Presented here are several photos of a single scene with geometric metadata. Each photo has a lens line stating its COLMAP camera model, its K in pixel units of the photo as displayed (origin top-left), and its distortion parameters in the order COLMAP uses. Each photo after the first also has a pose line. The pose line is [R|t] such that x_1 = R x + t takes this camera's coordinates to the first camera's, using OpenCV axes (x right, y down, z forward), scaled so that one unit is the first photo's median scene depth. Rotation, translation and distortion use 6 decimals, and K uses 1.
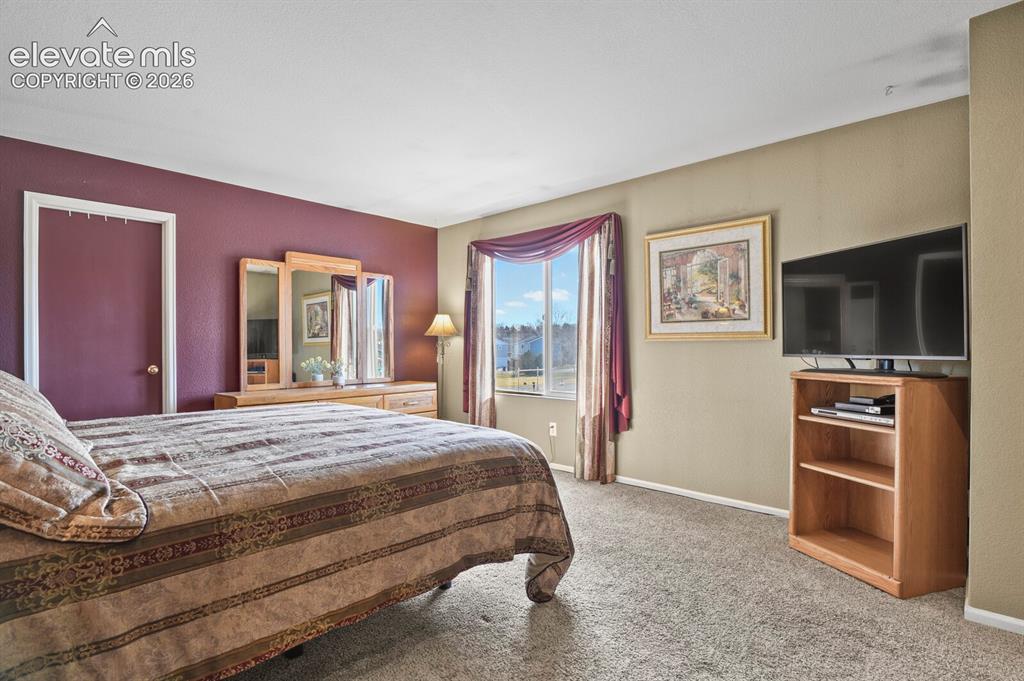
lens RADIAL K [[502.6, 0, 512.7], [0, 502.6, 343.1], [0, 0, 1]] dist [0.001834, 0.000063]
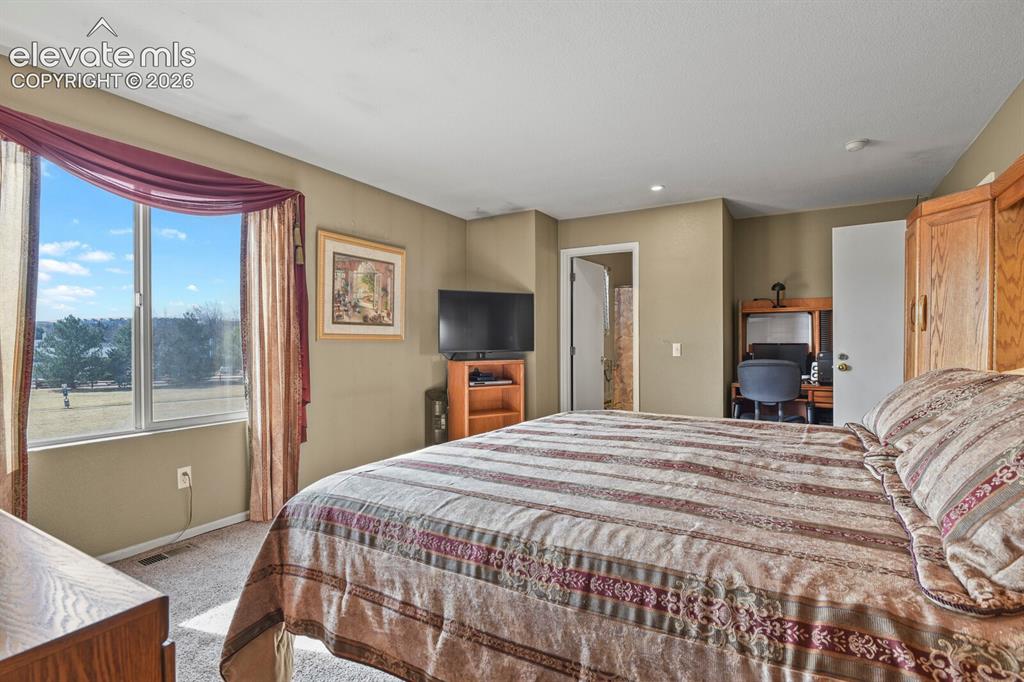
lens RADIAL K [[502.6, 0, 512.5], [0, 502.6, 342.6], [0, 0, 1]] dist [0.001834, 0.000063]
pose [[-0.216217, -0.005666, 0.976329, -0.785255], [-0.006053, 0.999972, 0.004463, -0.009075], [-0.976327, -0.004945, -0.216245, 0.896499]]
